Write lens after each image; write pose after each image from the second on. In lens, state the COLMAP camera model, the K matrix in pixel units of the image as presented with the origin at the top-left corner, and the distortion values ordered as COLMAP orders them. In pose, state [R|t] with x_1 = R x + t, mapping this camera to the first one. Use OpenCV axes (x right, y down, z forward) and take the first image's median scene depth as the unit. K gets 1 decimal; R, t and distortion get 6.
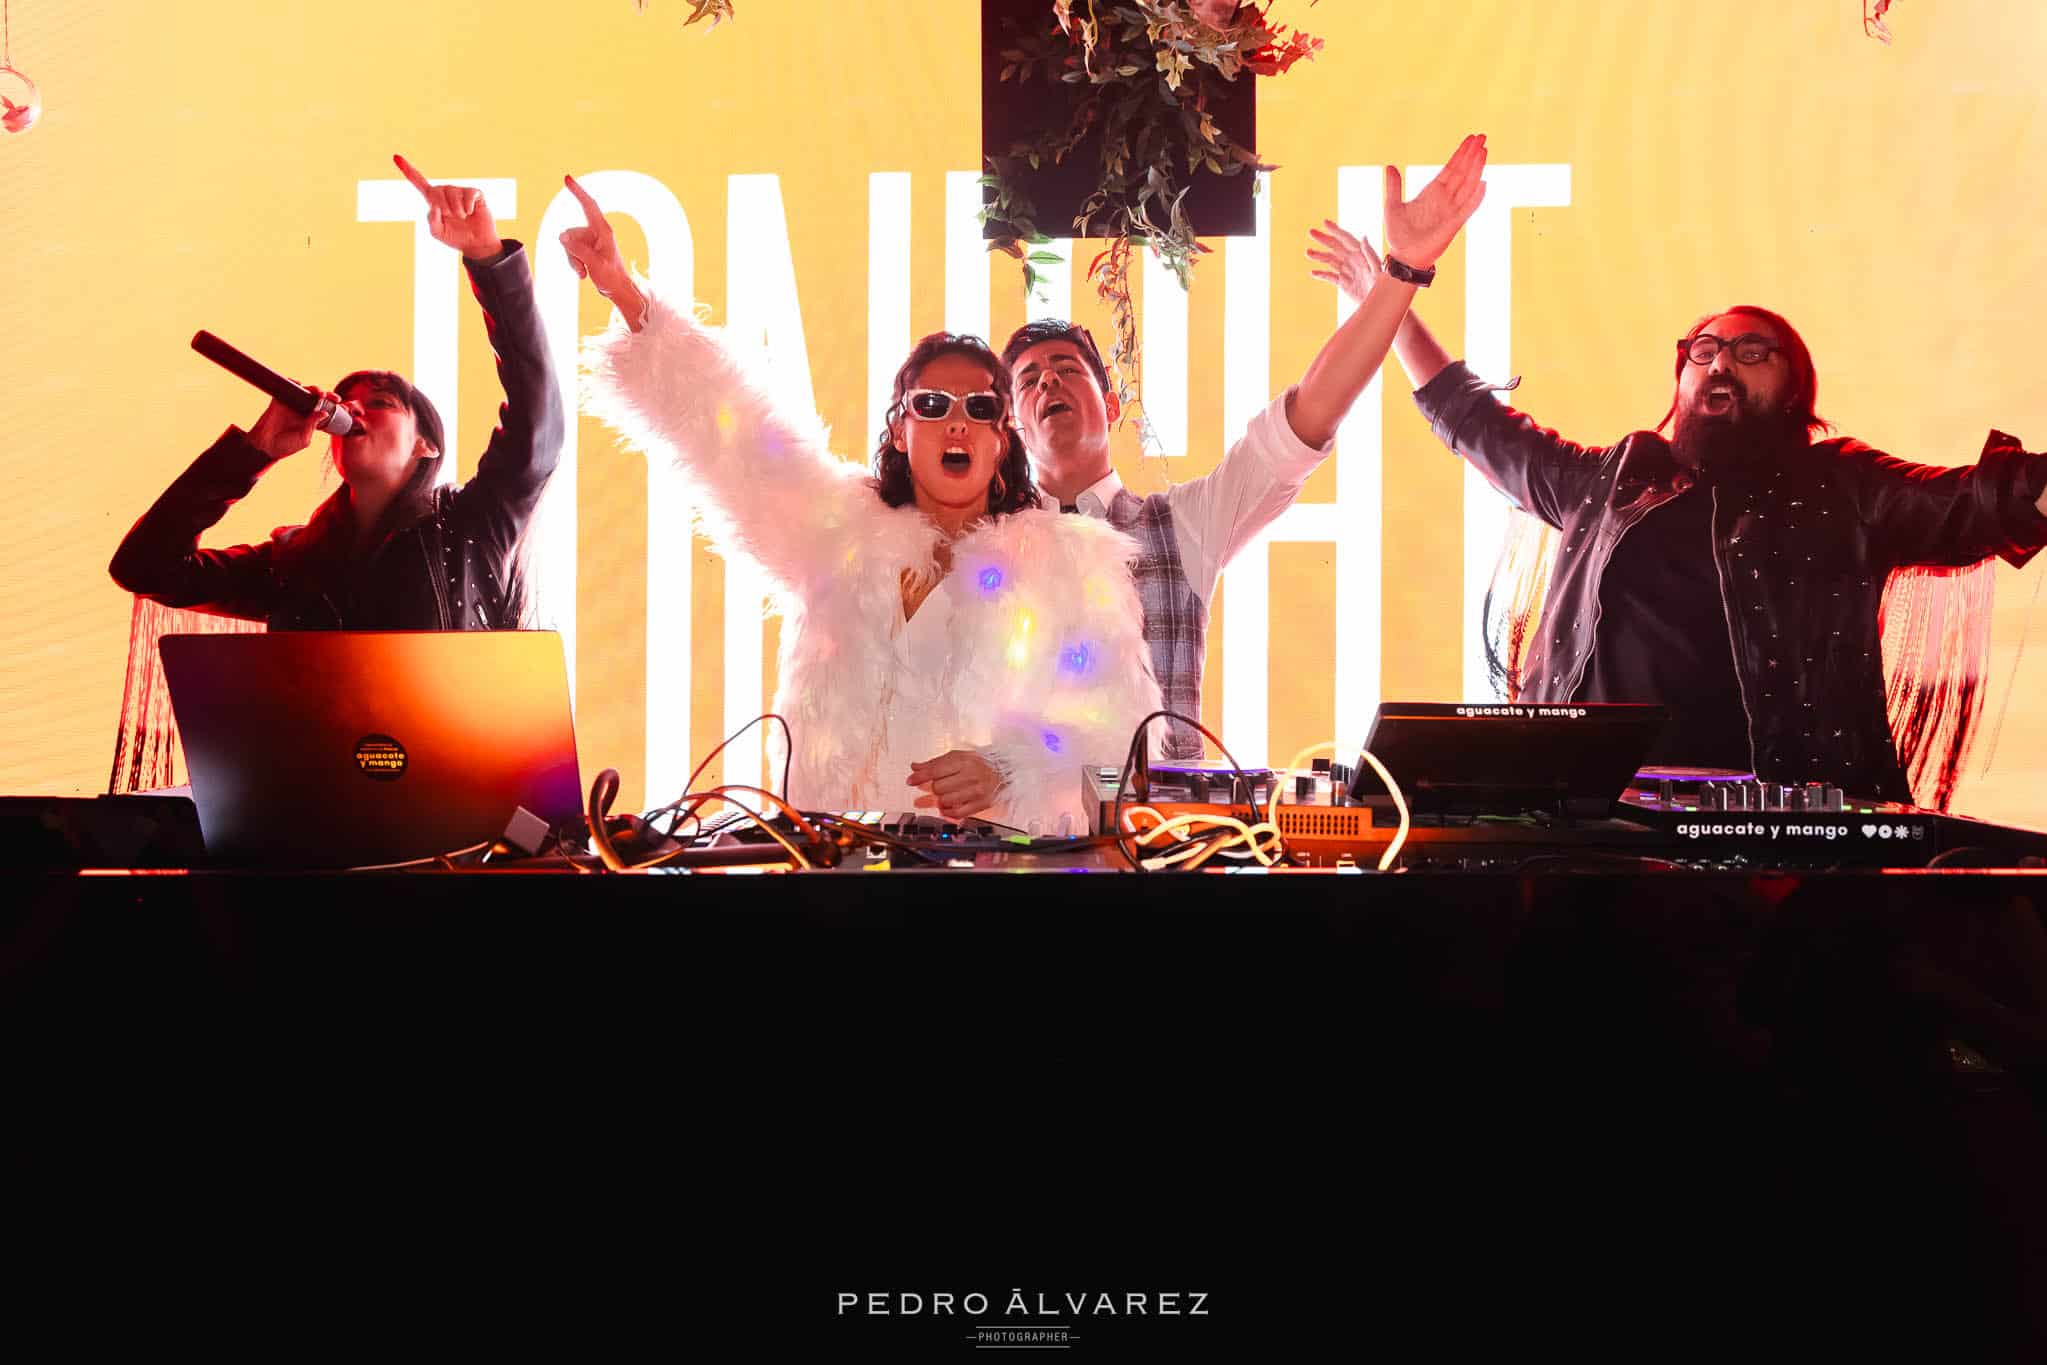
lens RADIAL K [[1564.8, 0, 1023.5], [0, 1564.8, 682.5], [0, 0, 1]] dist [-0.004234, -0.000180]
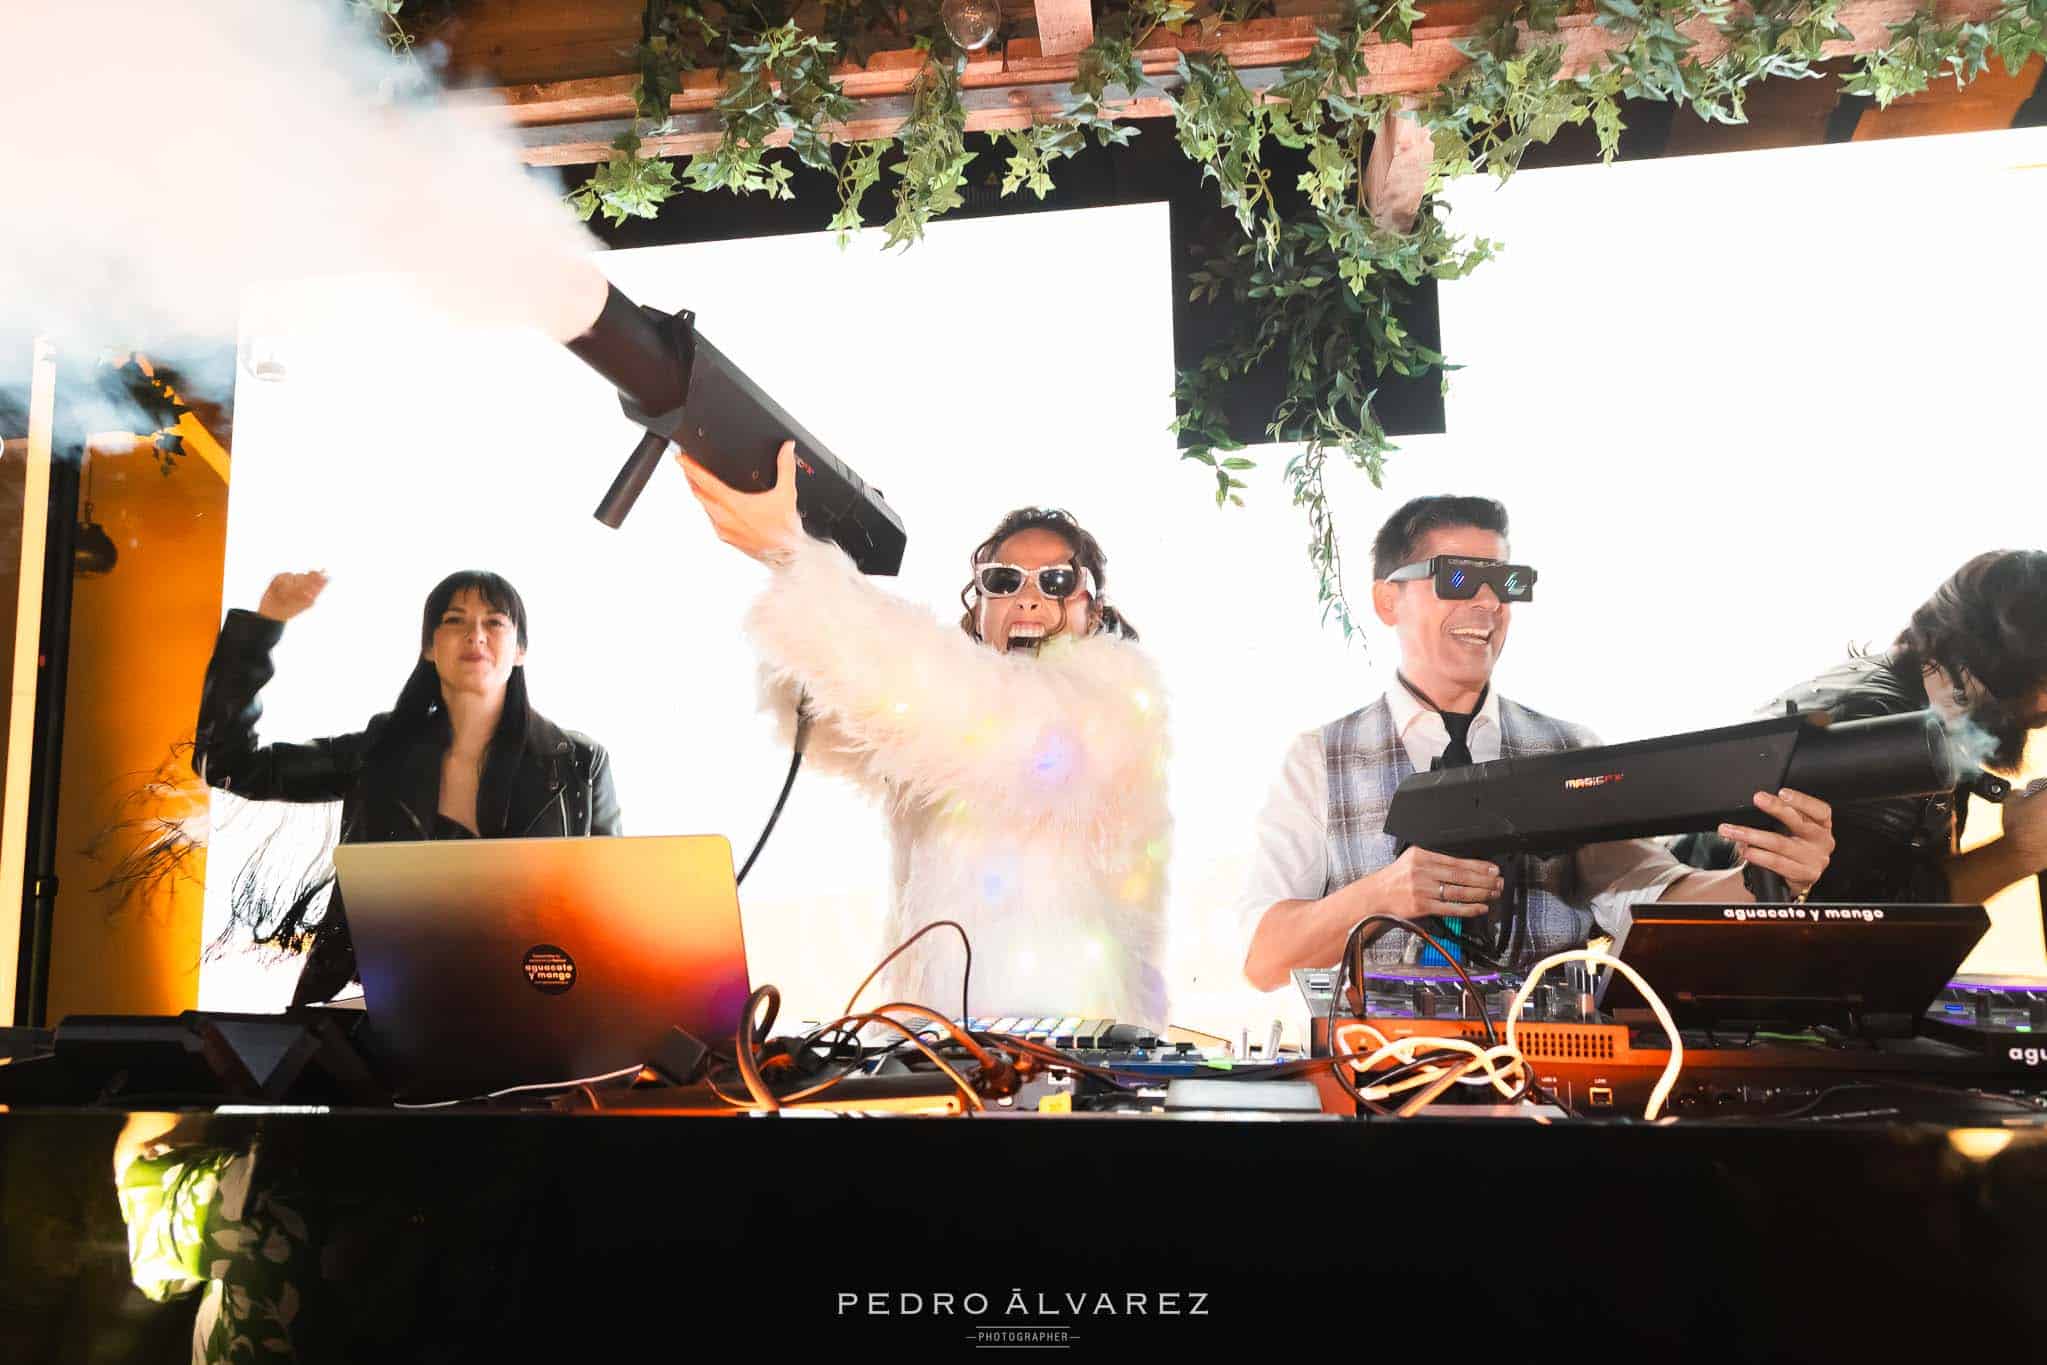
lens RADIAL K [[1430.1, 0, 1024.8], [0, 1430.1, 652.9], [0, 0, 1]] dist [-0.008860, -0.000322]
pose [[0.989241, -0.031614, -0.142838, 0.009611], [0.009444, 0.988136, -0.153293, -0.006169], [0.145989, 0.150295, 0.977803, 0.131182]]
